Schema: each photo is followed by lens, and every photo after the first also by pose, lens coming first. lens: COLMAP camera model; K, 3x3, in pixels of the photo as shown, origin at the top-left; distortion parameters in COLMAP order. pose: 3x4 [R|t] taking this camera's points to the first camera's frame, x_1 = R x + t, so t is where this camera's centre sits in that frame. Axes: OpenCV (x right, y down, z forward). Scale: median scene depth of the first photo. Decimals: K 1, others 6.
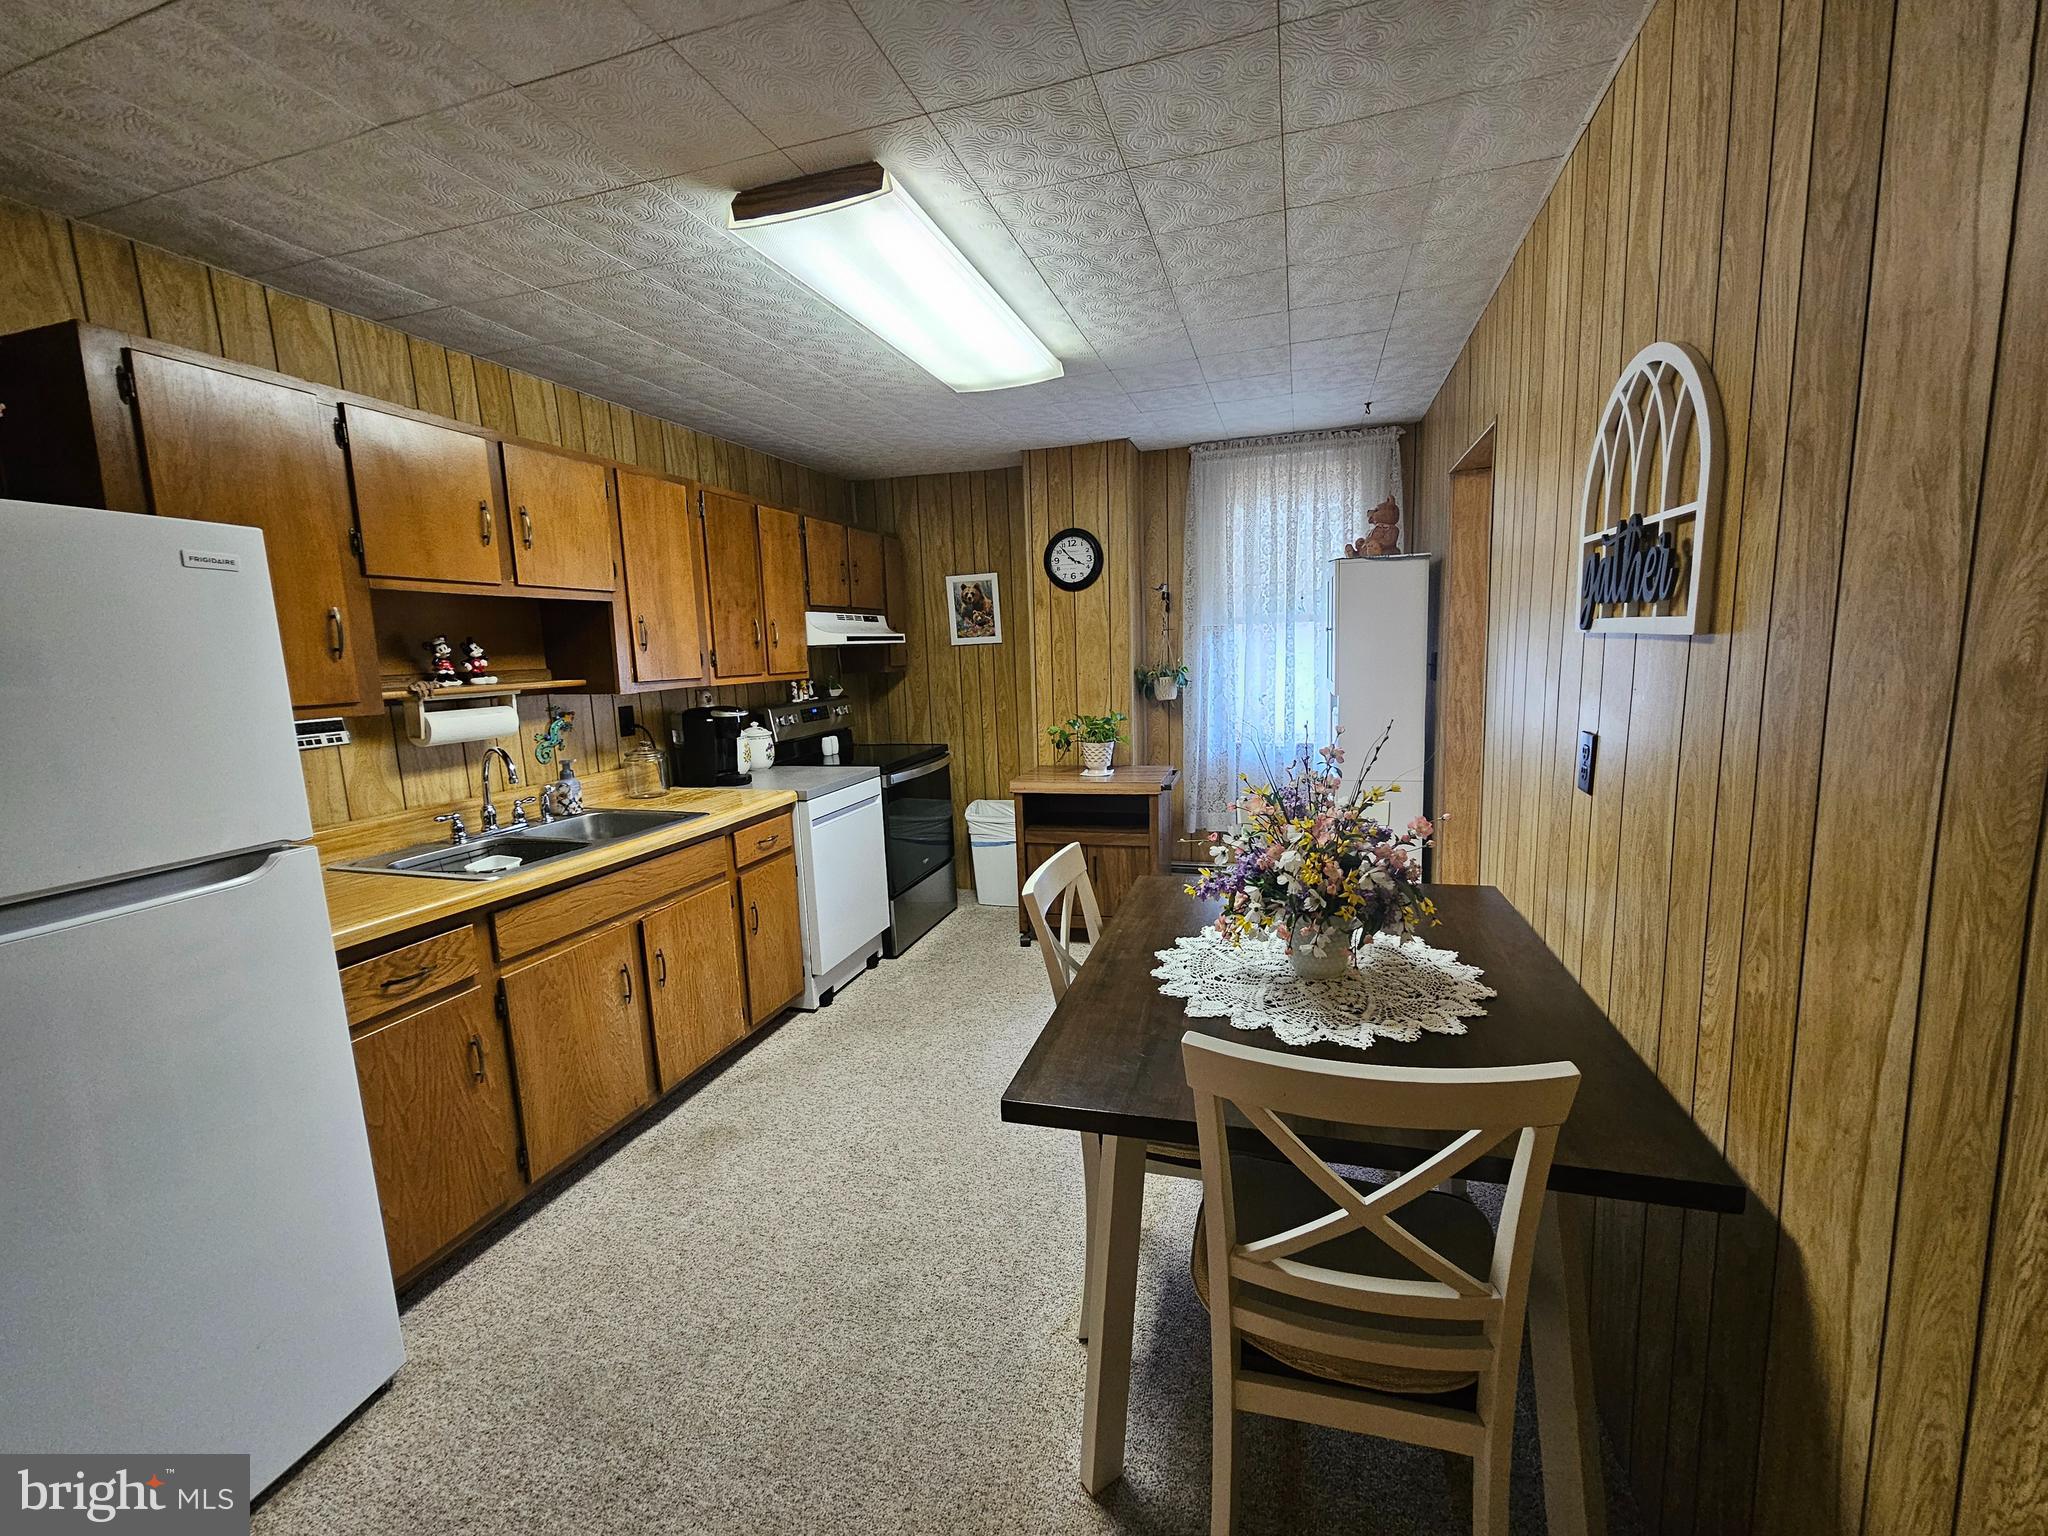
lens RADIAL K [[841.9, 0, 1041.7], [0, 841.9, 765.2], [0, 0, 1]] dist [0.002078, 0.000527]
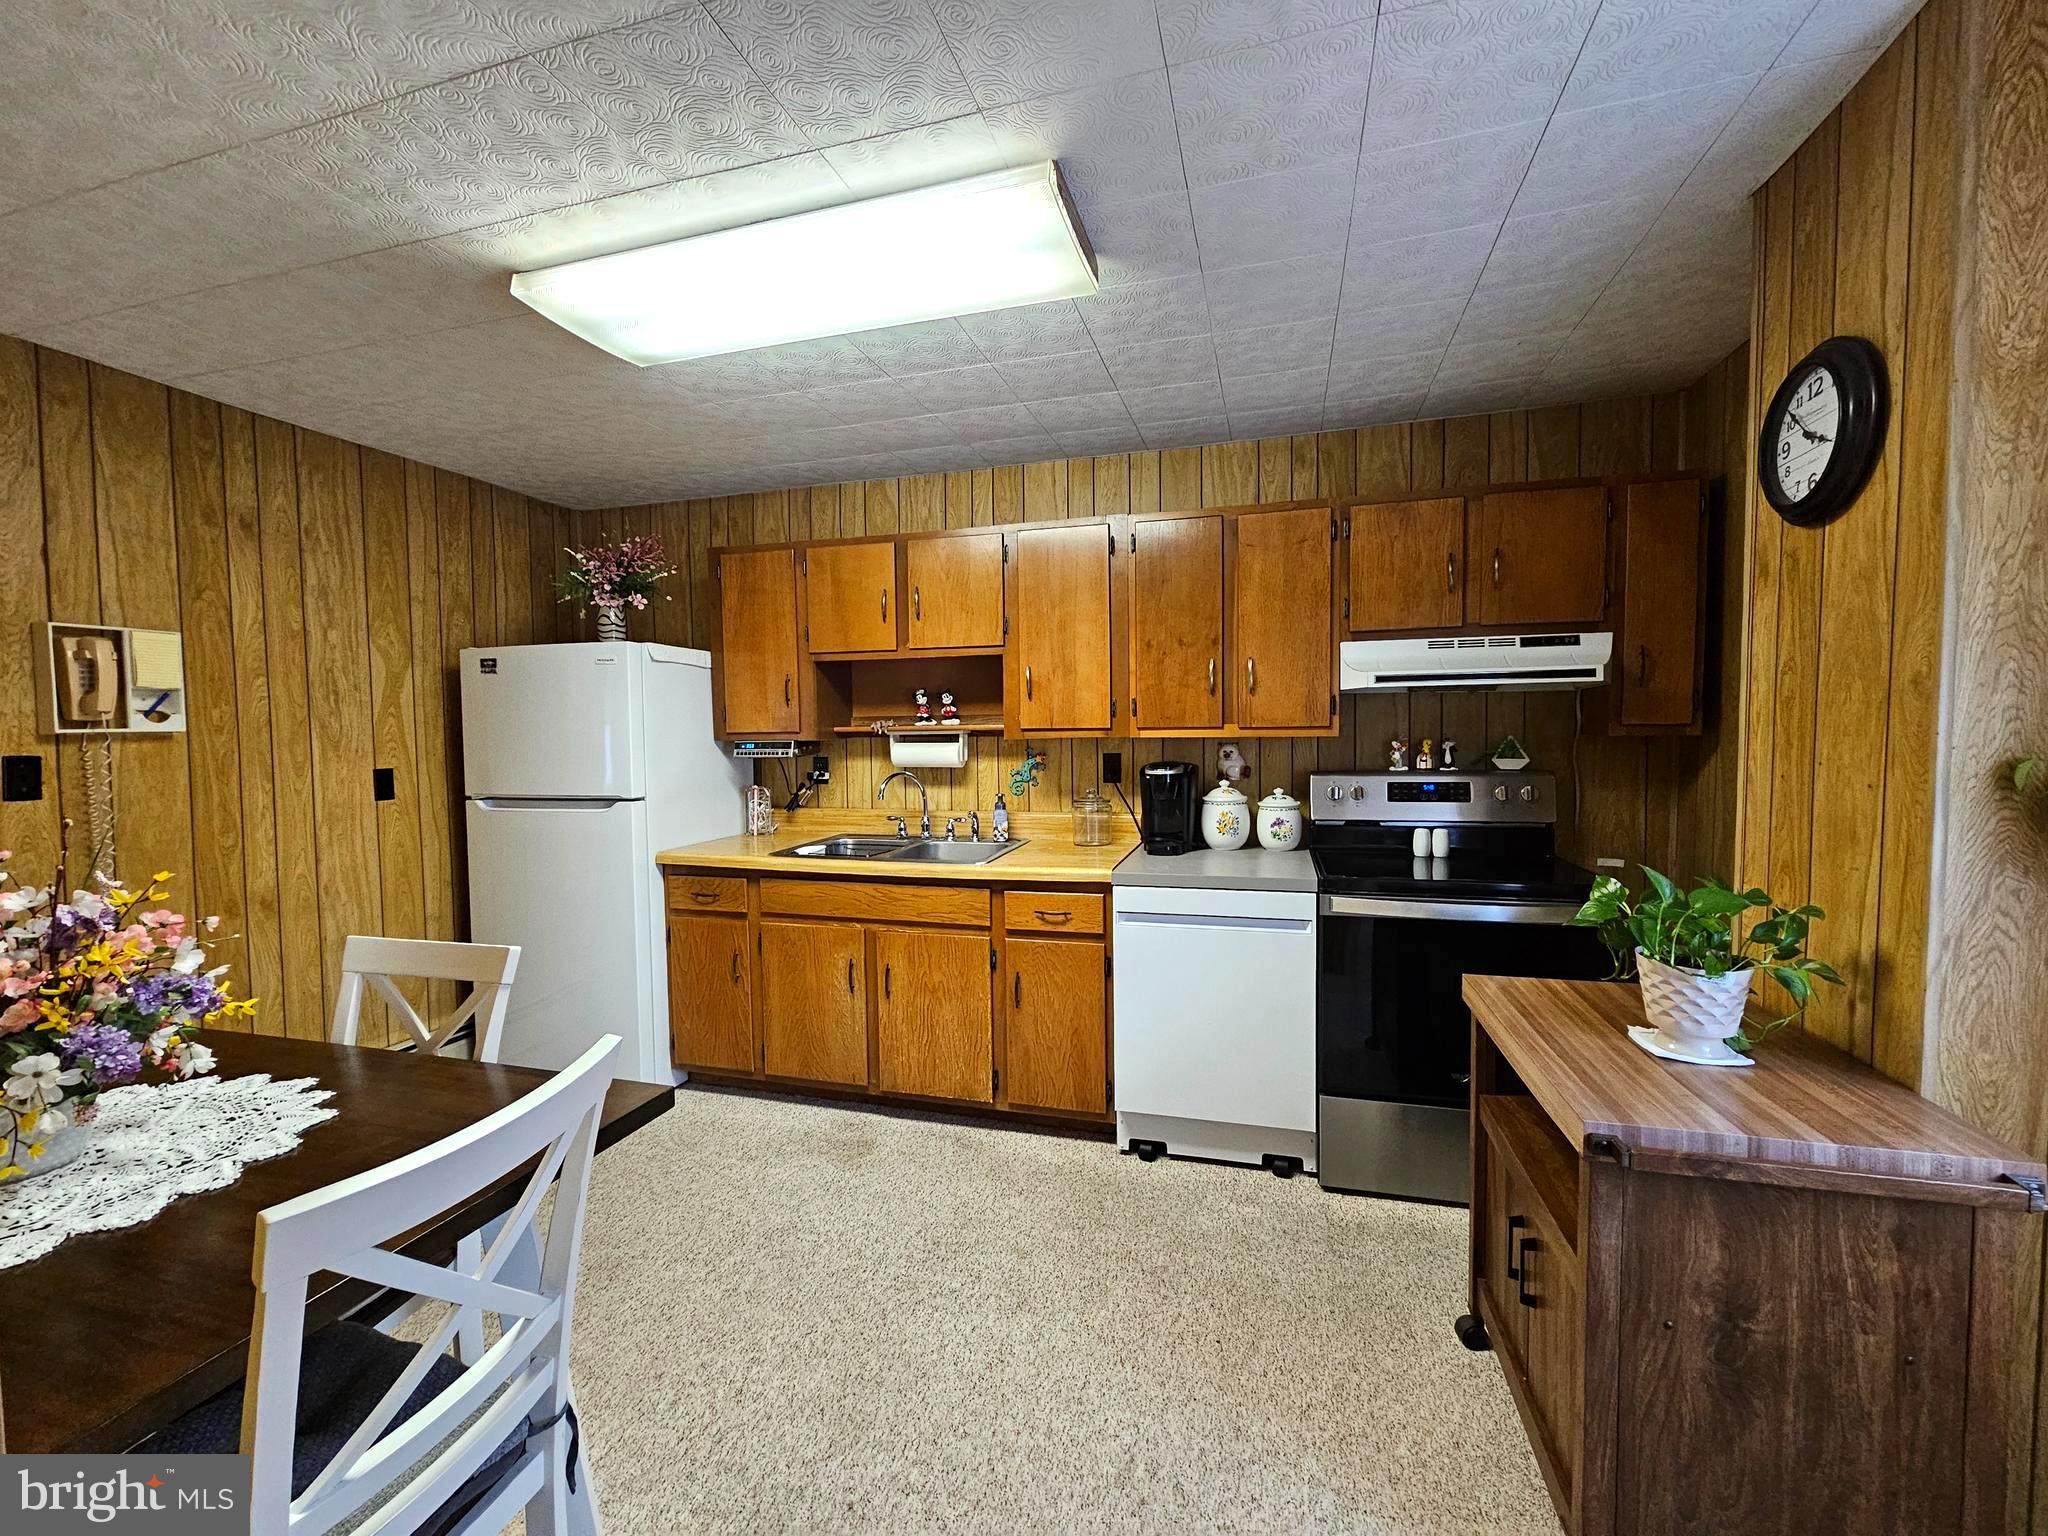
lens RADIAL K [[841.9, 0, 1041.7], [0, 841.9, 765.2], [0, 0, 1]] dist [0.002078, 0.000527]
pose [[0.015546, 0.081616, -0.996543, 0.589942], [-0.129597, 0.988420, 0.078929, -0.144592], [0.991445, 0.127922, 0.025943, 1.038116]]
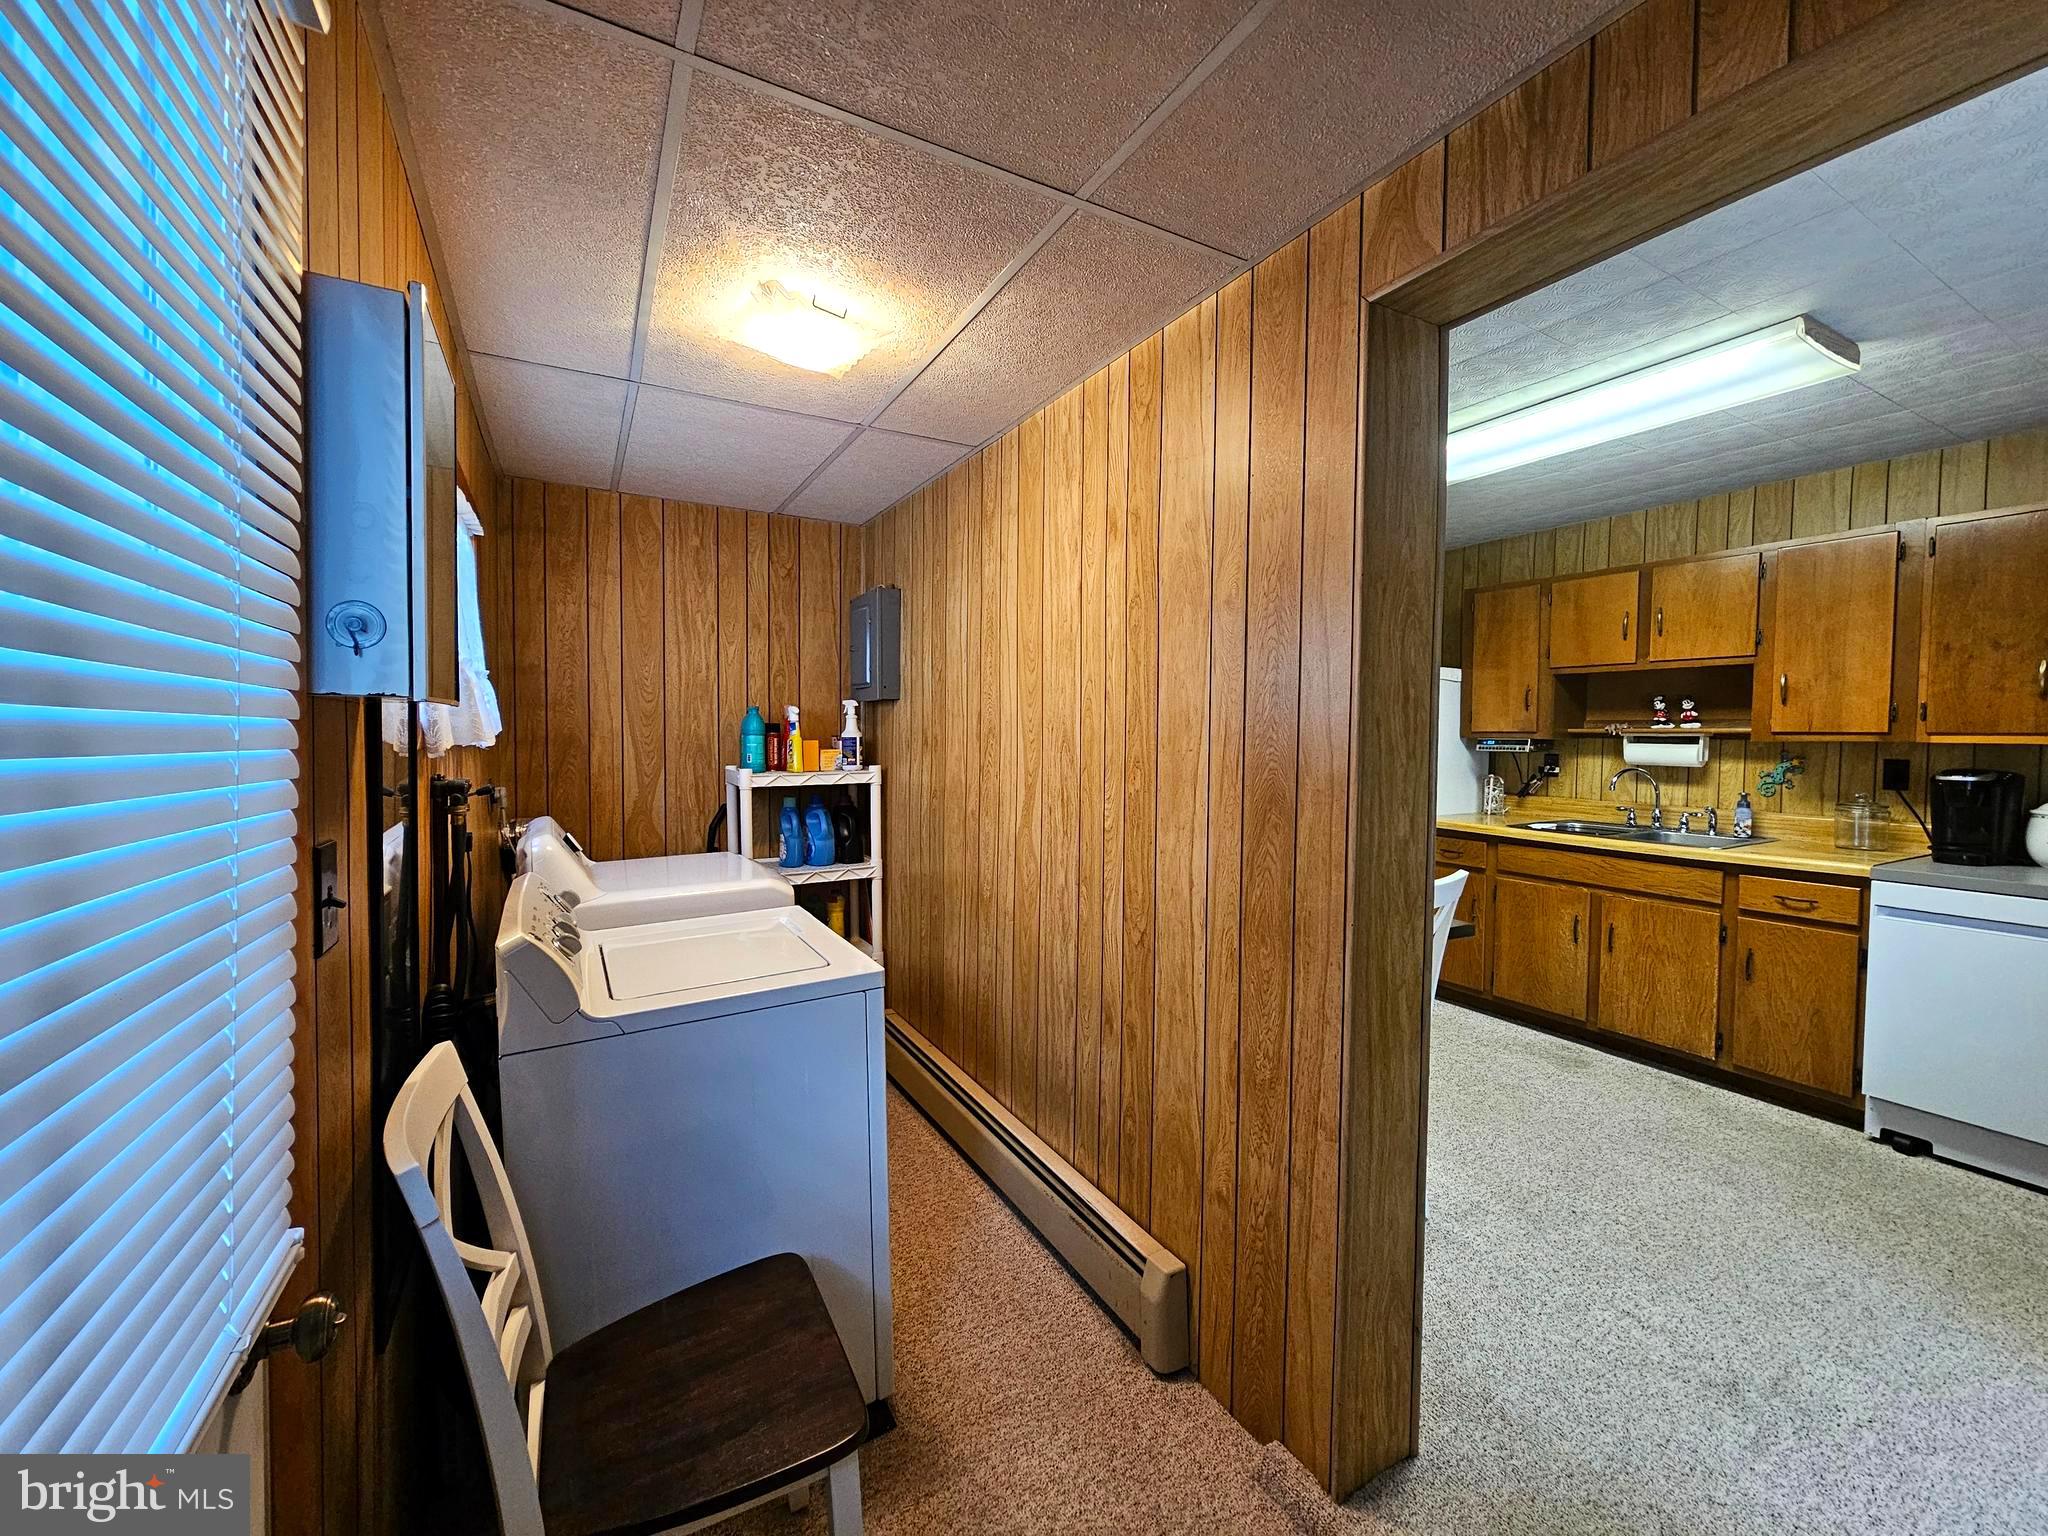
lens RADIAL K [[841.9, 0, 1041.7], [0, 841.9, 765.2], [0, 0, 1]] dist [0.002078, 0.000527]
pose [[-0.686338, 0.054962, -0.725203, 1.047656], [-0.089578, 0.983160, 0.159289, -0.152279], [0.721746, 0.174288, -0.669856, 1.094567]]
